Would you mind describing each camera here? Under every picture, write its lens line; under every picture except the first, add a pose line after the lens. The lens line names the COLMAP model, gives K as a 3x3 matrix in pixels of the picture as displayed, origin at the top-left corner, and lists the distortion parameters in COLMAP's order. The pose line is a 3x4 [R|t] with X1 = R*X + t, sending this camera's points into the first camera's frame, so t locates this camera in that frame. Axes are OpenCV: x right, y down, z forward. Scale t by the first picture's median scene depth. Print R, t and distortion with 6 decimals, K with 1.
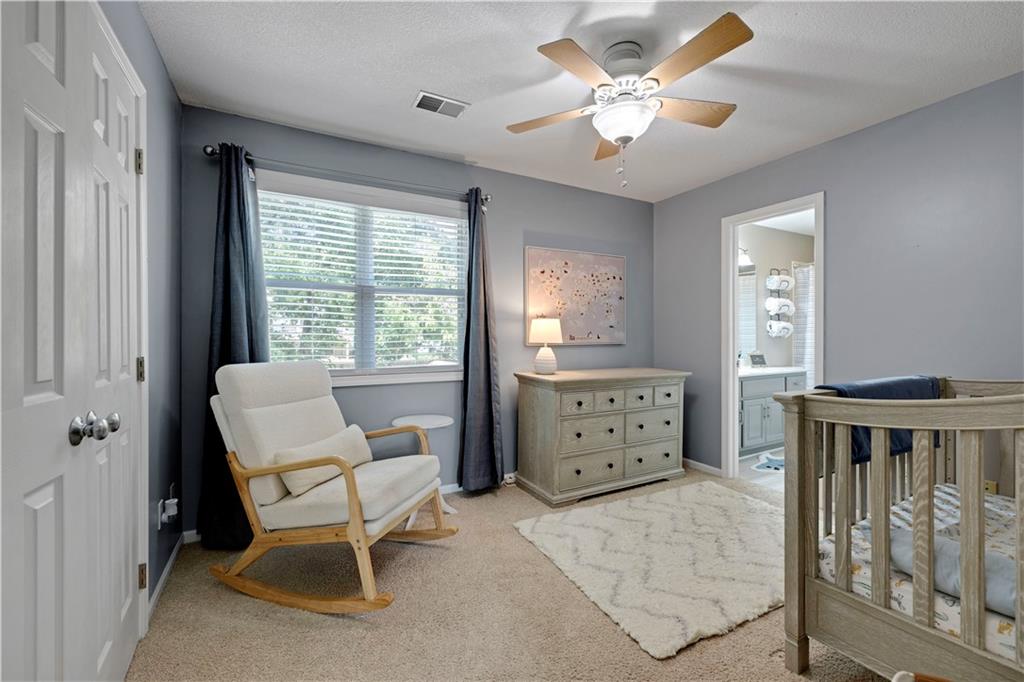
lens RADIAL K [[437.1, 0, 511.9], [0, 437.1, 345.5], [0, 0, 1]] dist [0.000479, 0.000019]
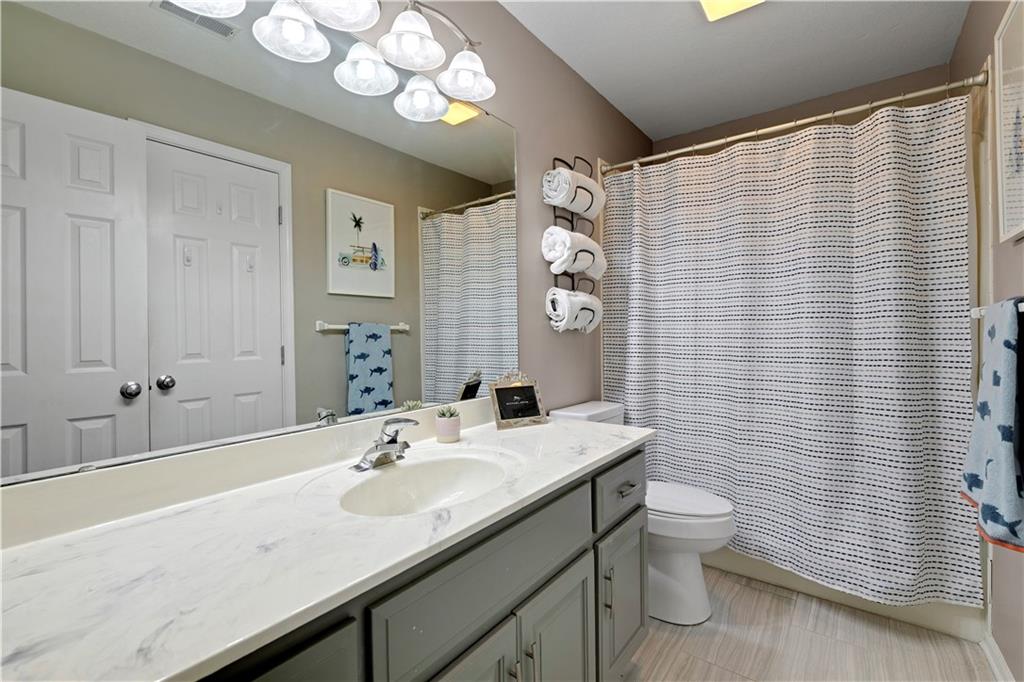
lens RADIAL K [[453.3, 0, 502.8], [0, 453.3, 339.0], [0, 0, 1]] dist [0.000852, -0.000322]
pose [[0.922498, -0.009803, 0.385877, 0.395683], [0.006673, 0.999933, 0.009451, -0.016700], [-0.385944, -0.006143, 0.922502, 0.648520]]
